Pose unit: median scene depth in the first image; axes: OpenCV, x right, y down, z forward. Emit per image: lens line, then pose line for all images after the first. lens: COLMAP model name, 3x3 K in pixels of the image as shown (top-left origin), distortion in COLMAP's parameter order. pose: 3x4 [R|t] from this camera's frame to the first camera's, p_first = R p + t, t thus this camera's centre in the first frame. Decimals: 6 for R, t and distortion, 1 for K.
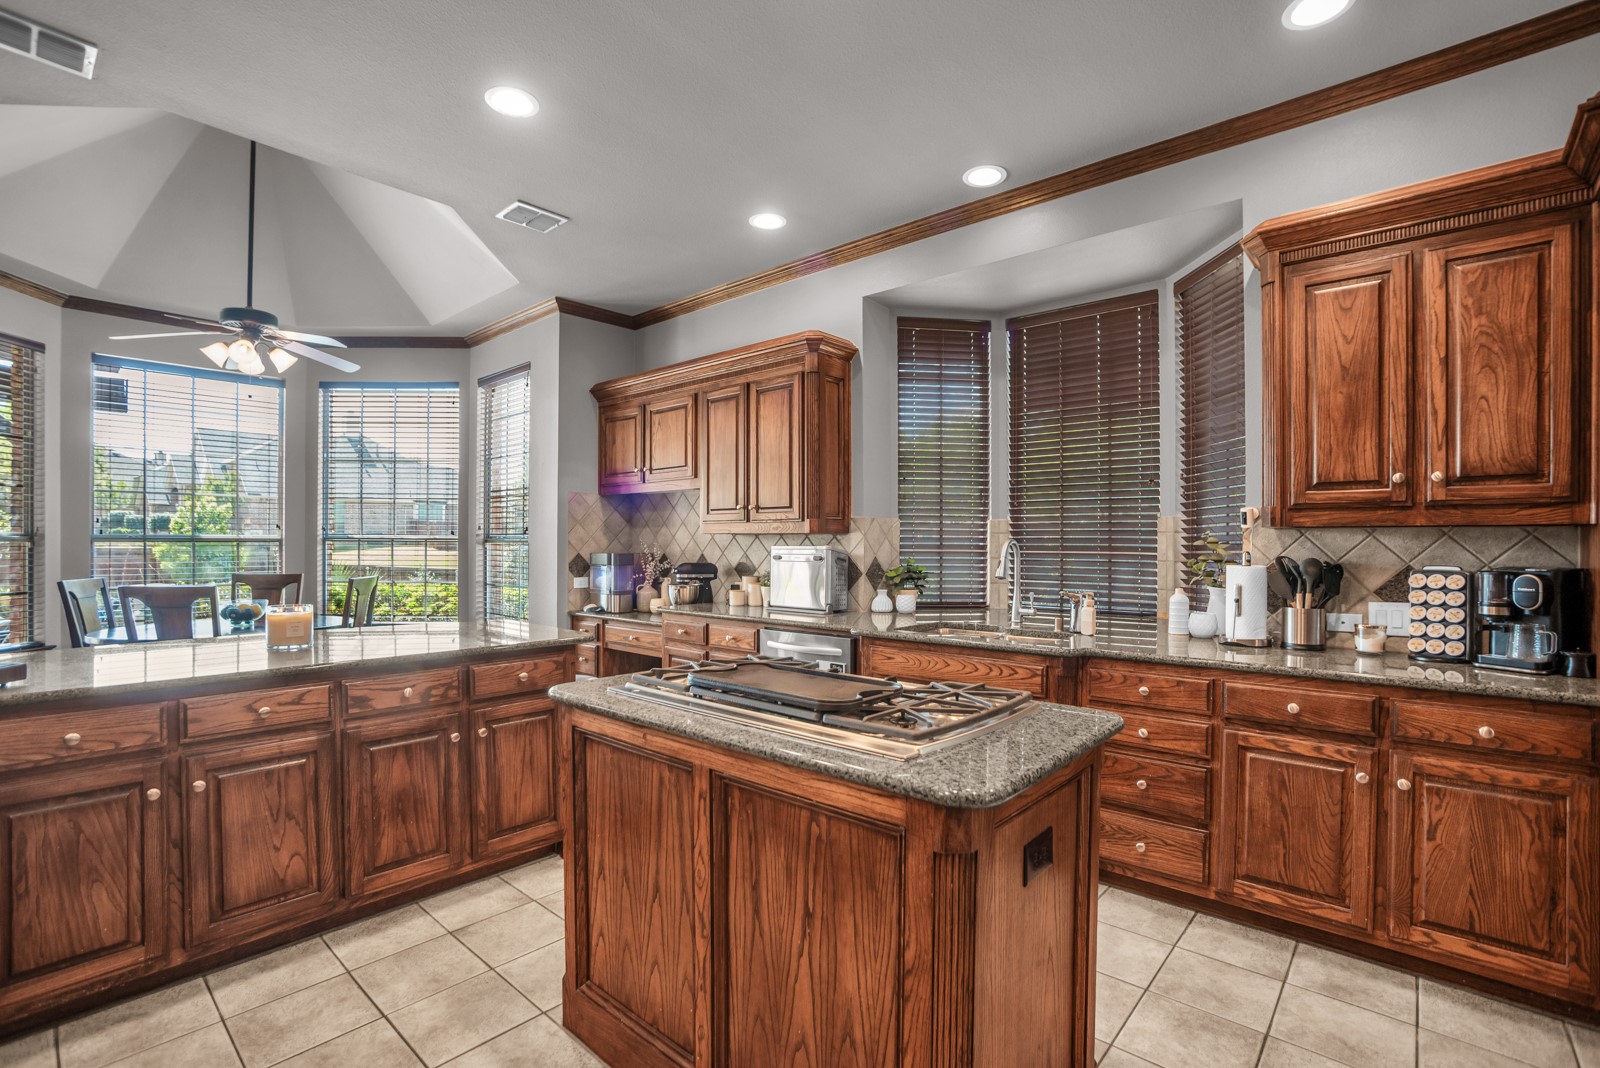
lens RADIAL K [[732.1, 0, 783.5], [0, 732.1, 541.6], [0, 0, 1]] dist [-0.037090, 0.012798]
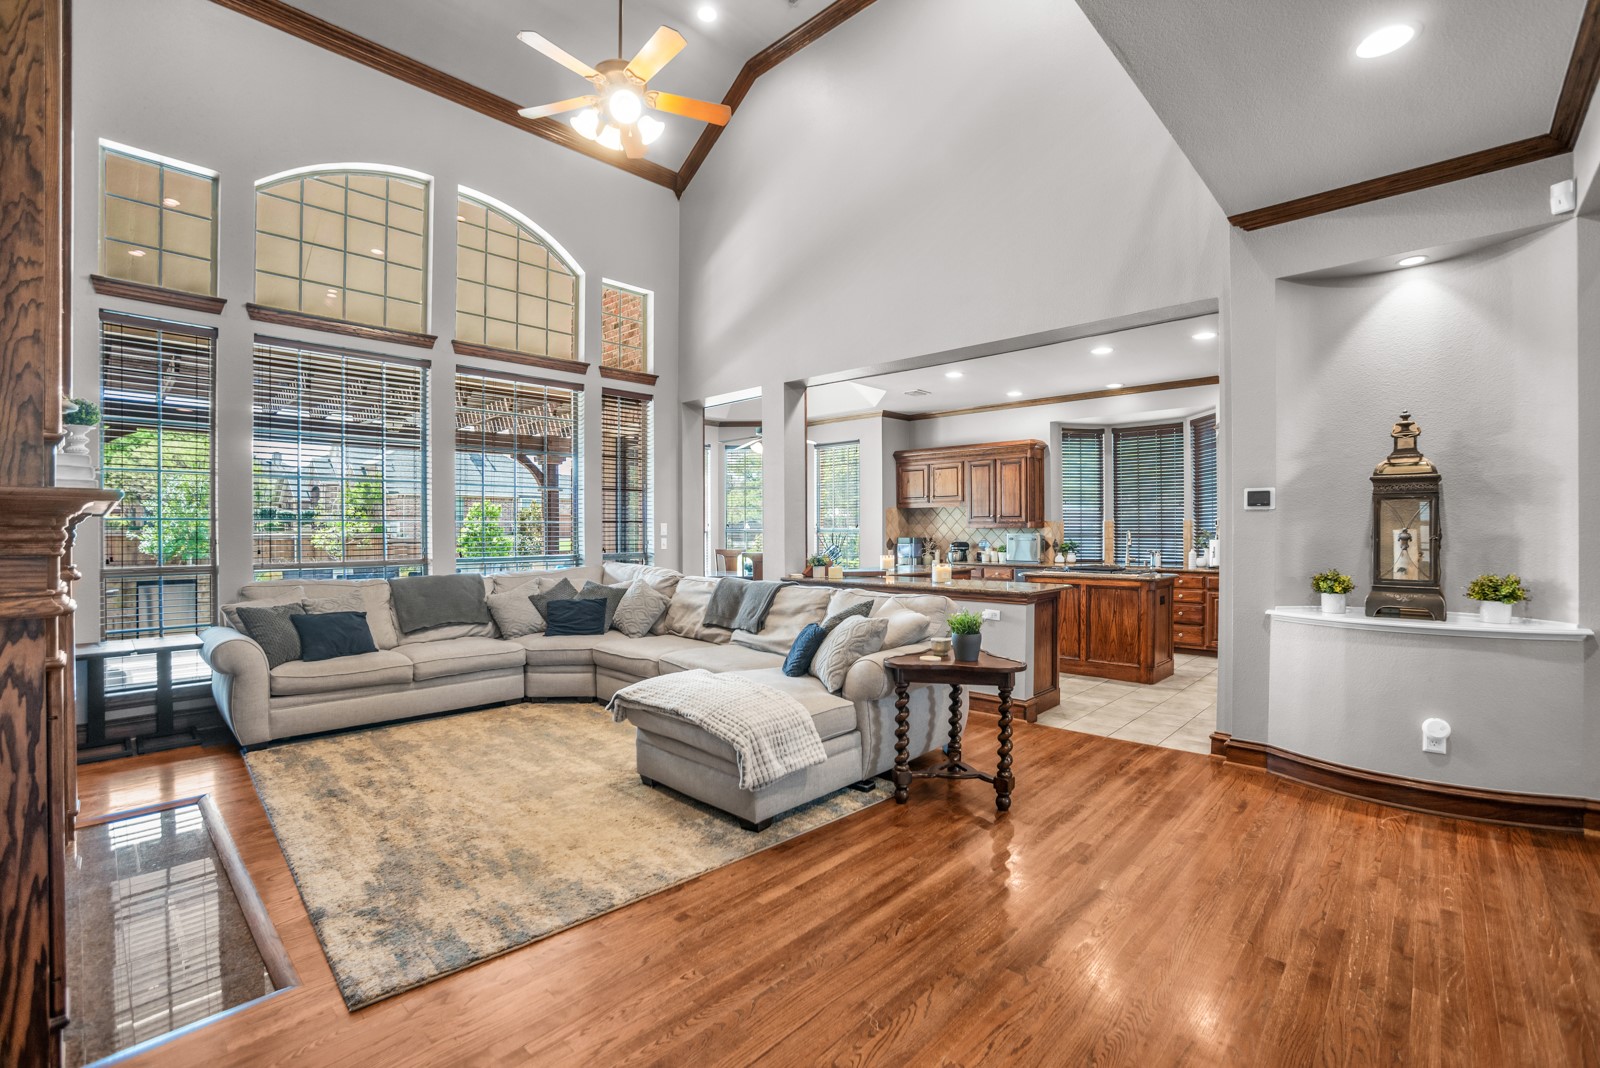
lens RADIAL K [[637.0, 0, 849.3], [0, 637.0, 524.3], [0, 0, 1]] dist [-0.019440, -0.000125]
pose [[0.999982, -0.005843, 0.001103, -0.797063], [0.005851, 0.999954, -0.007547, -0.016527], [-0.001058, 0.007554, 0.999971, -1.473929]]
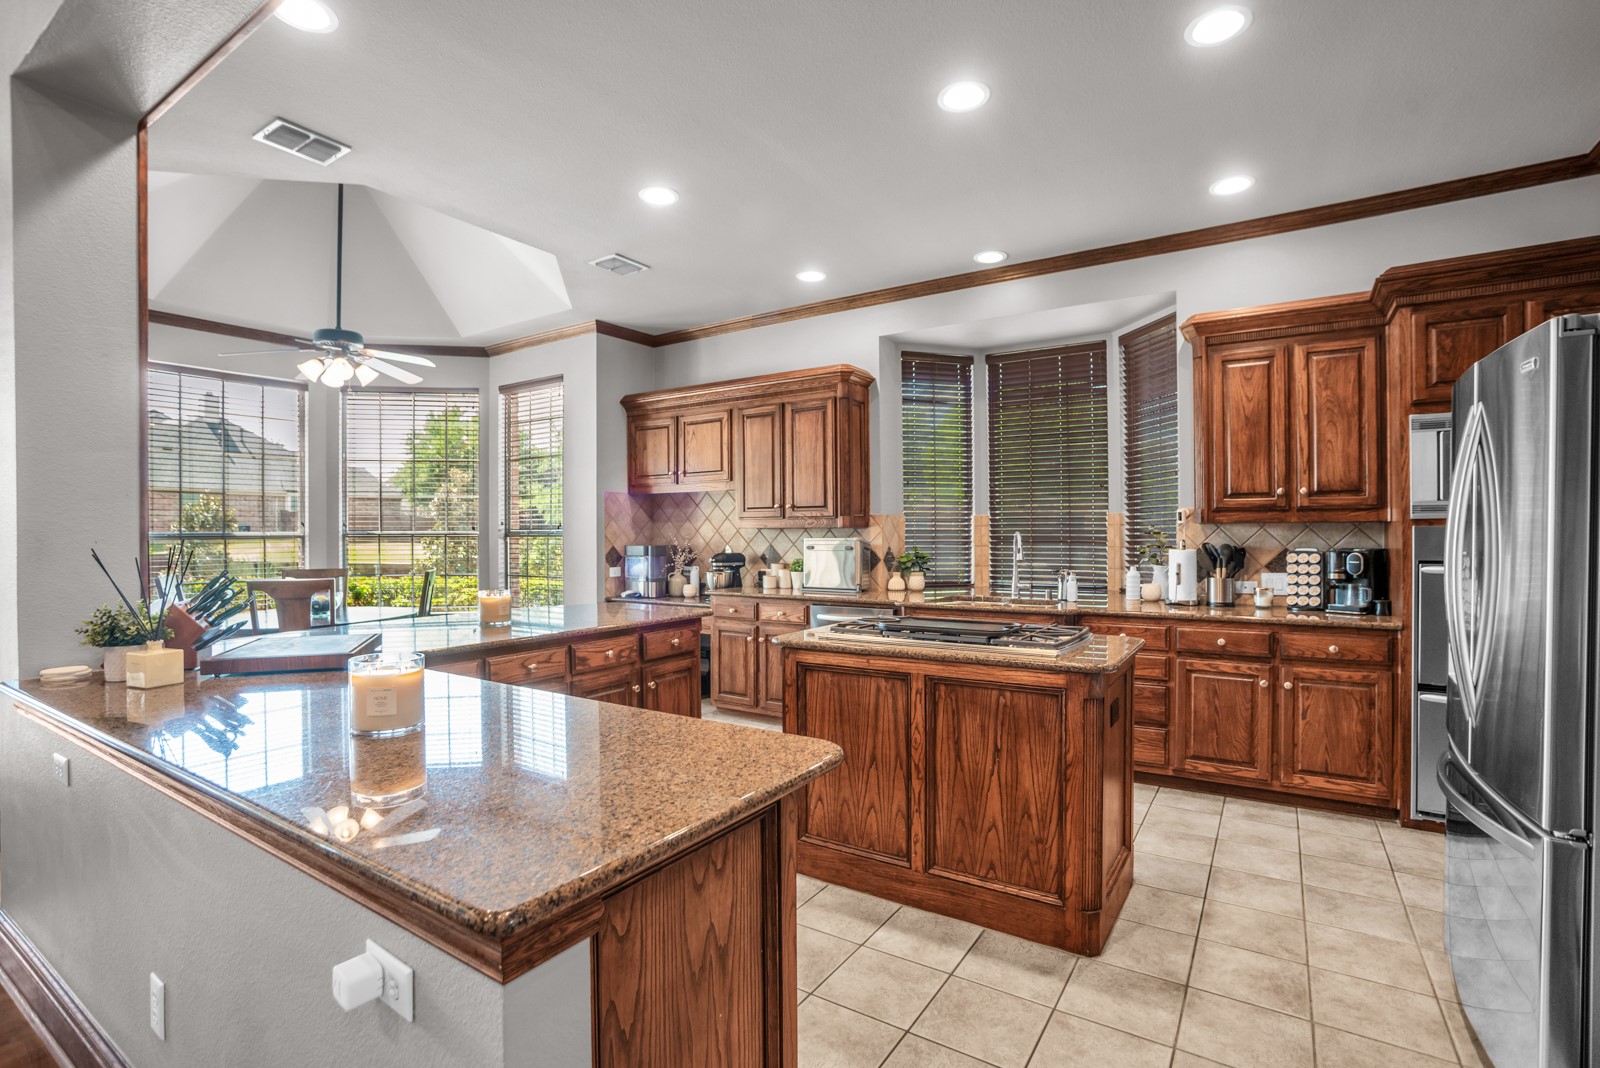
lens RADIAL K [[732.1, 0, 797.7], [0, 732.1, 527.9], [0, 0, 1]] dist [-0.037090, 0.012798]
pose [[0.989582, -0.008269, 0.143736, -0.325912], [0.008879, 0.999954, -0.003607, -0.011247], [-0.143699, 0.004846, 0.989610, -0.319429]]
